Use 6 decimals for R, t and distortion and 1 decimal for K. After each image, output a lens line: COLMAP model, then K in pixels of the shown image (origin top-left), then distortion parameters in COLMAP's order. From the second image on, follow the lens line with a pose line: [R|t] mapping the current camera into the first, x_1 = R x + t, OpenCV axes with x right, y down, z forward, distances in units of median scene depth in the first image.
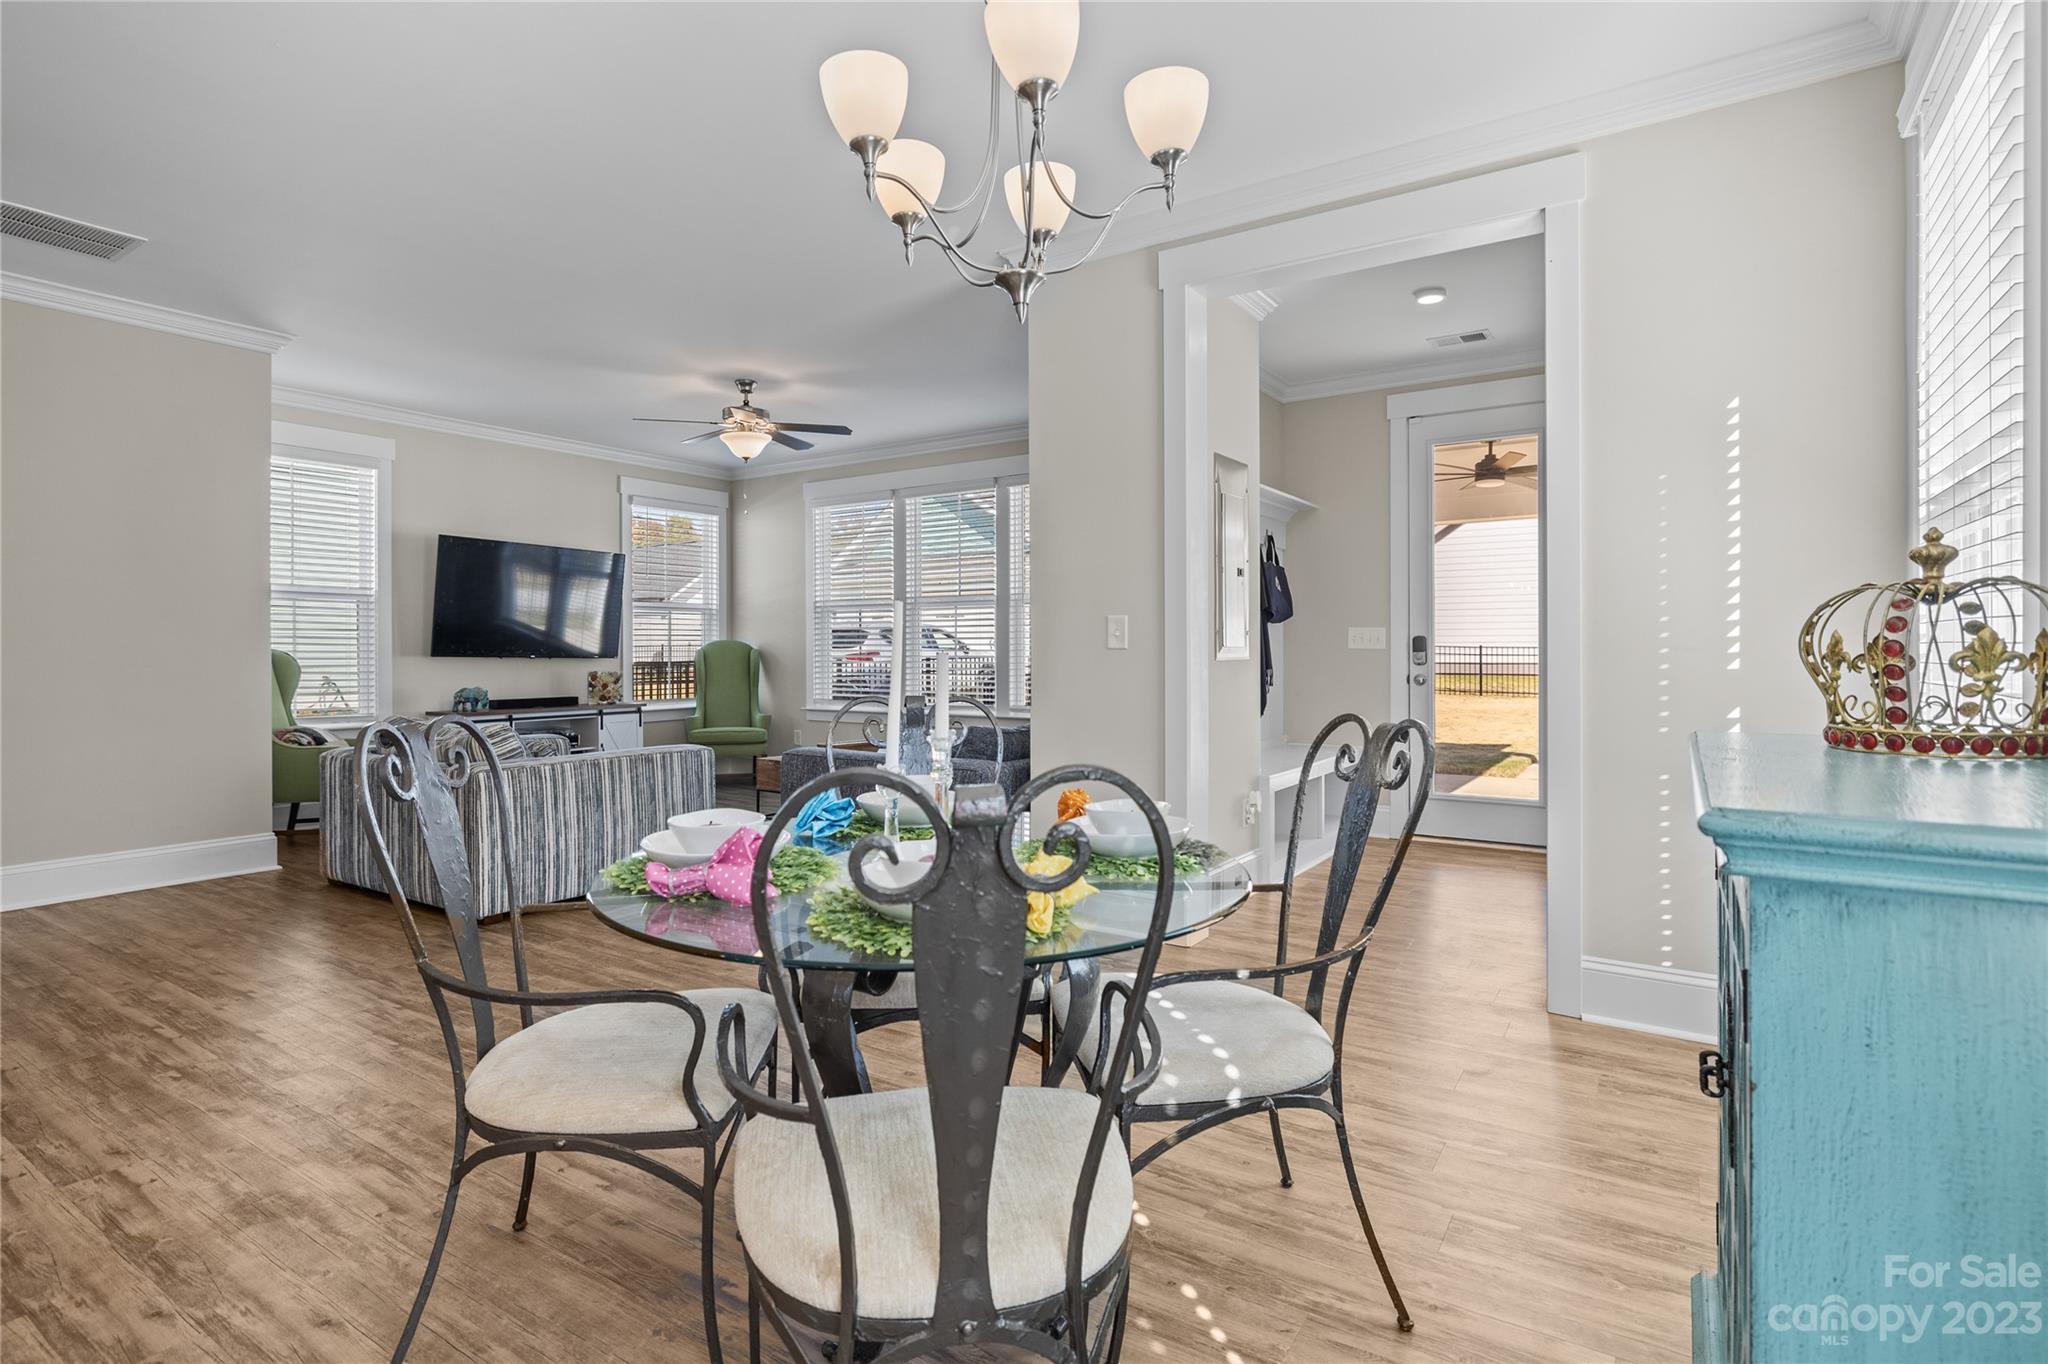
lens RADIAL K [[1010.4, 0, 1006.4], [0, 1010.4, 649.8], [0, 0, 1]] dist [-0.004316, -0.000022]
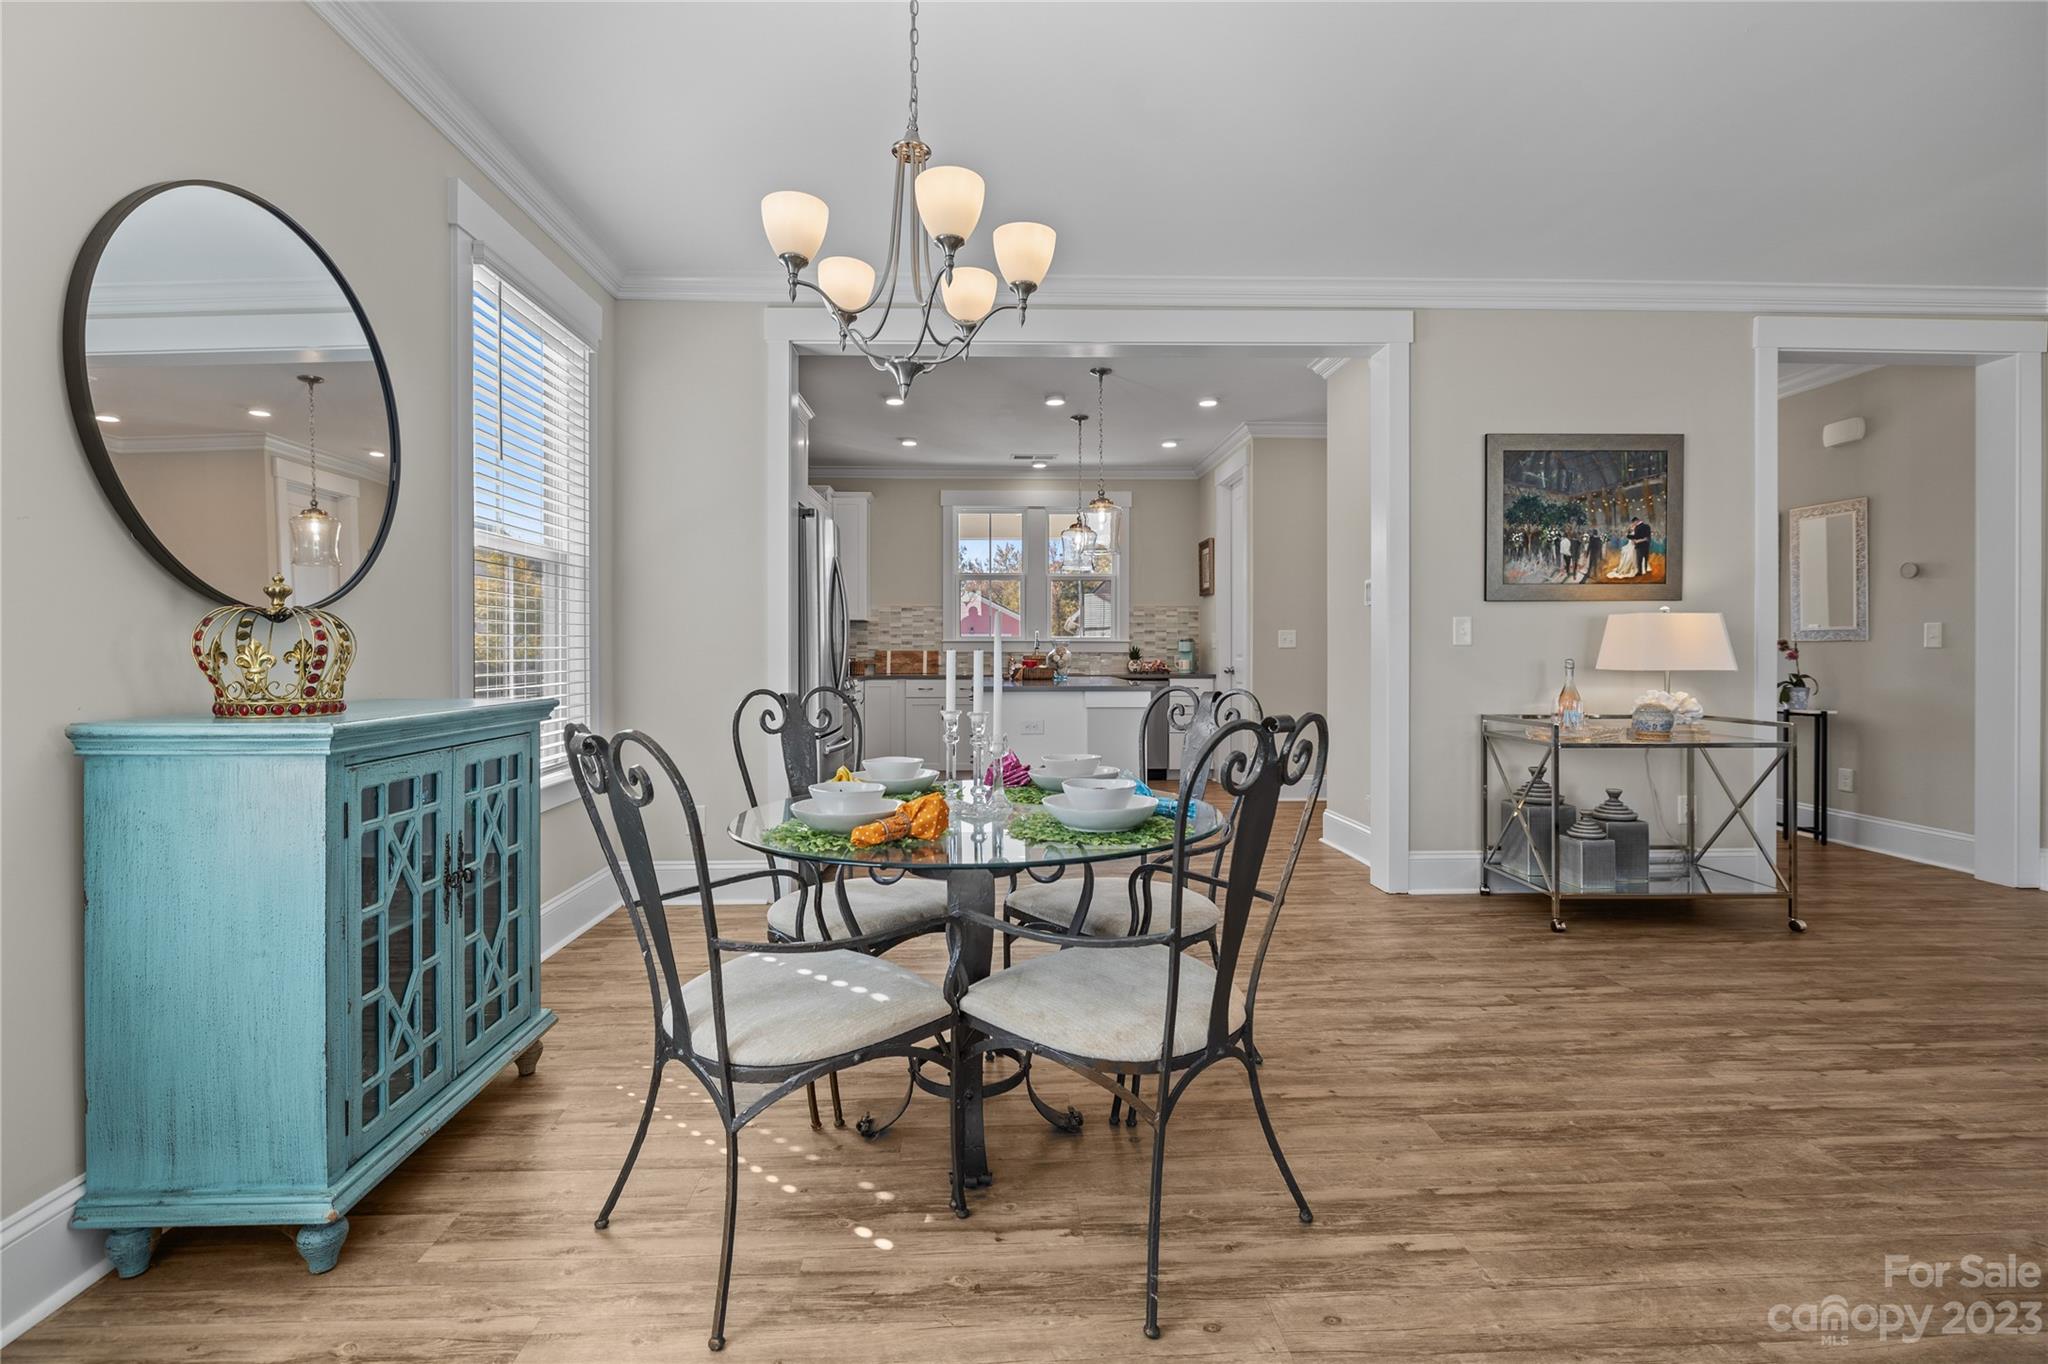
lens RADIAL K [[946.1, 0, 1012.0], [0, 946.1, 664.2], [0, 0, 1]] dist [0.000189, -0.000030]
pose [[-0.811241, 0.012893, -0.584570, 0.434698], [0.003240, 0.999841, 0.017556, -0.000692], [0.584704, 0.012348, -0.811153, 1.458144]]
